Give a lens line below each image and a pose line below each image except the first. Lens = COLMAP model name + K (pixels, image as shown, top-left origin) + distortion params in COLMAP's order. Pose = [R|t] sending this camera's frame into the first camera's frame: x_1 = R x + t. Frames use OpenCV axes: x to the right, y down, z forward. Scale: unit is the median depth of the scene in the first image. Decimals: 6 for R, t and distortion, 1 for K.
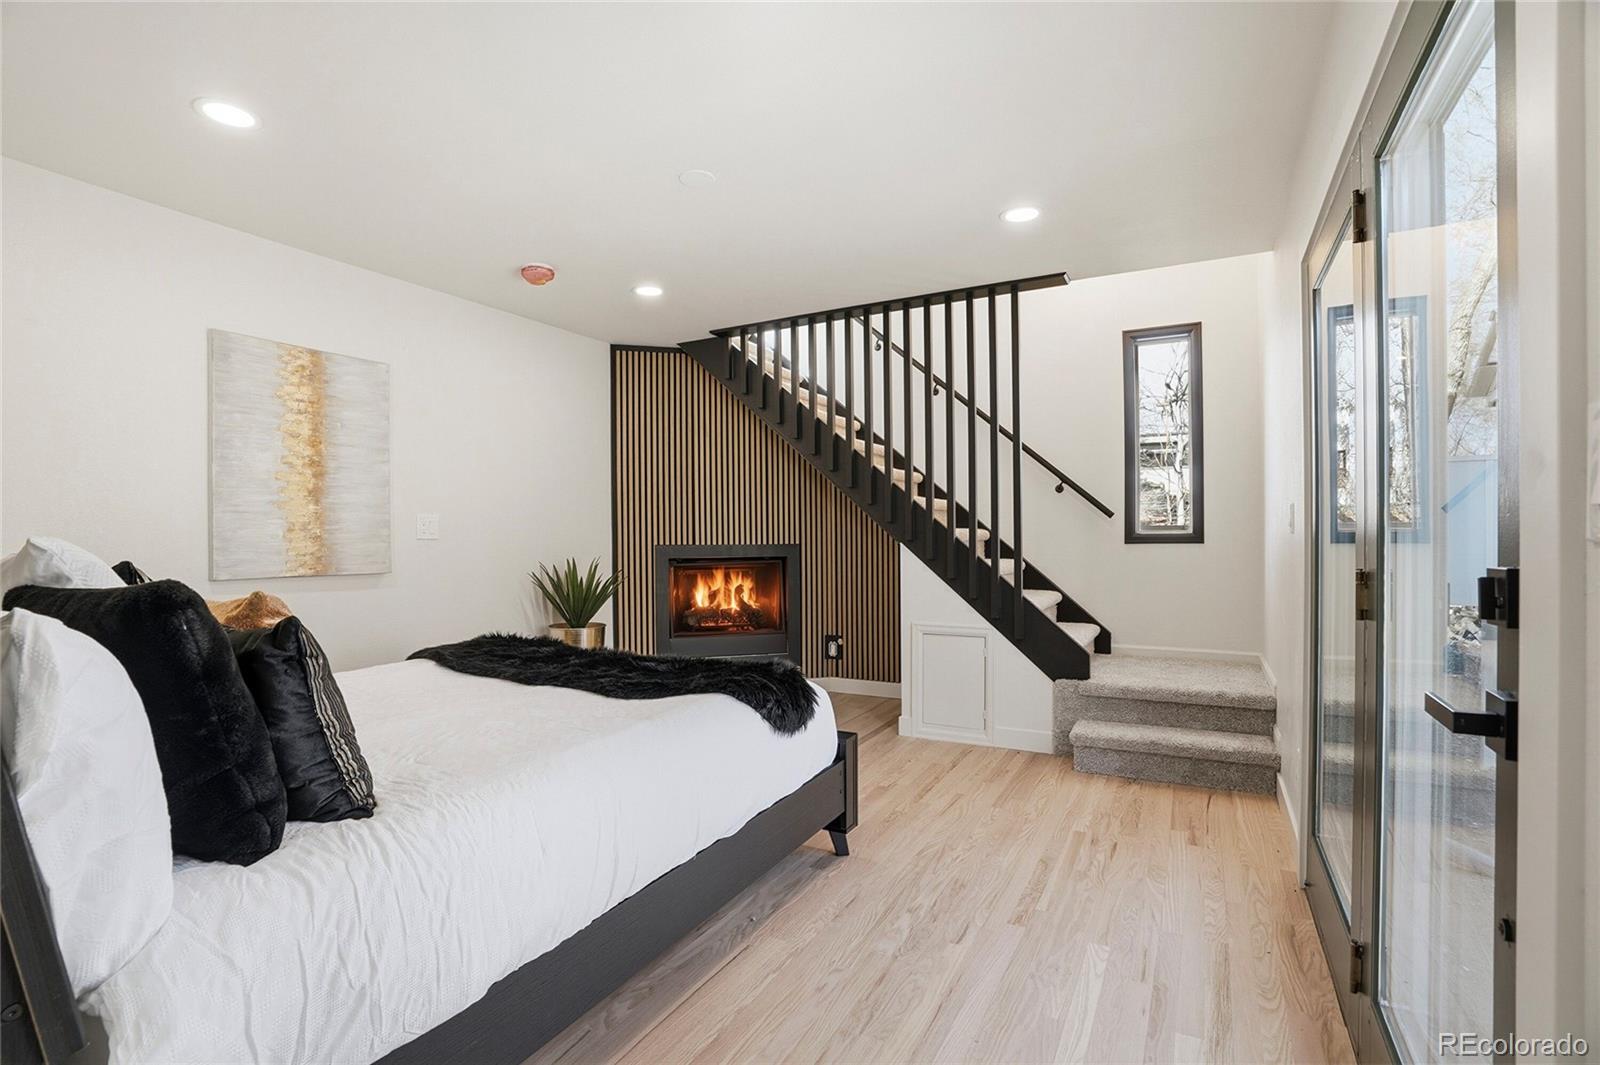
lens RADIAL K [[748.3, 0, 796.1], [0, 748.3, 533.7], [0, 0, 1]] dist [-0.074362, 0.031750]
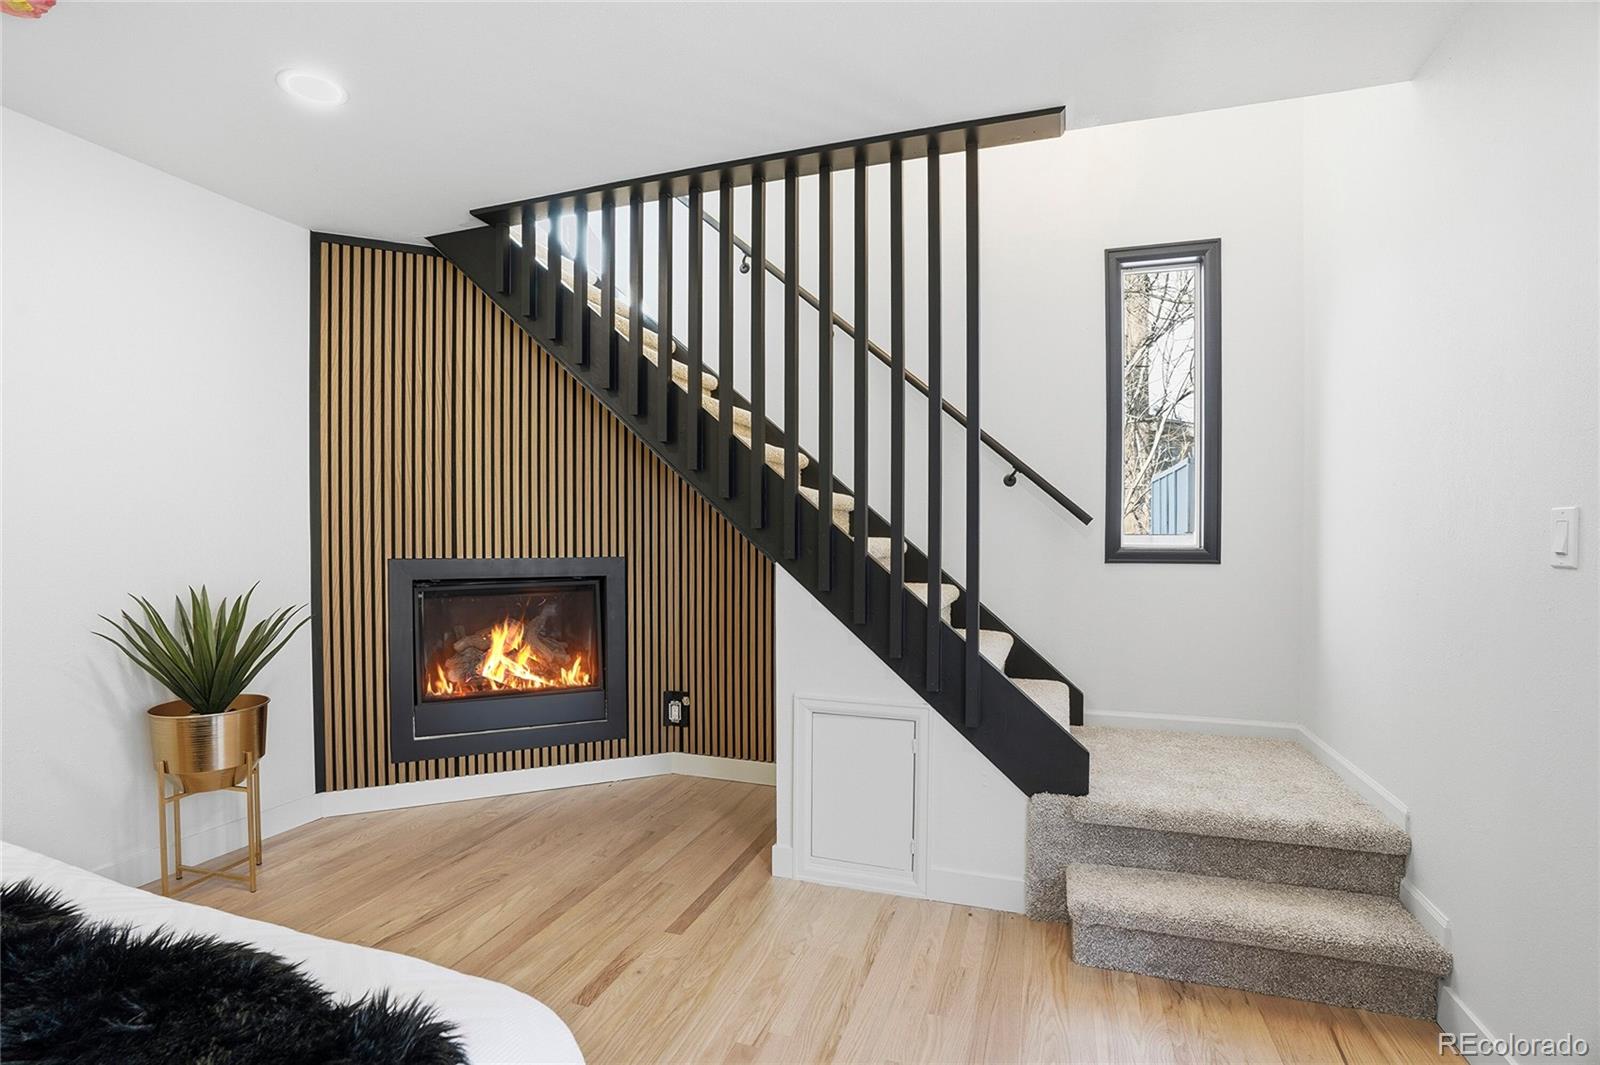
lens RADIAL K [[748.3, 0, 796.1], [0, 748.3, 533.7], [0, 0, 1]] dist [-0.074362, 0.031750]
pose [[0.984988, 0.008172, 0.172427, 0.049057], [-0.009089, 0.999948, 0.004531, -0.014131], [-0.172381, -0.006030, 0.985012, 0.389324]]
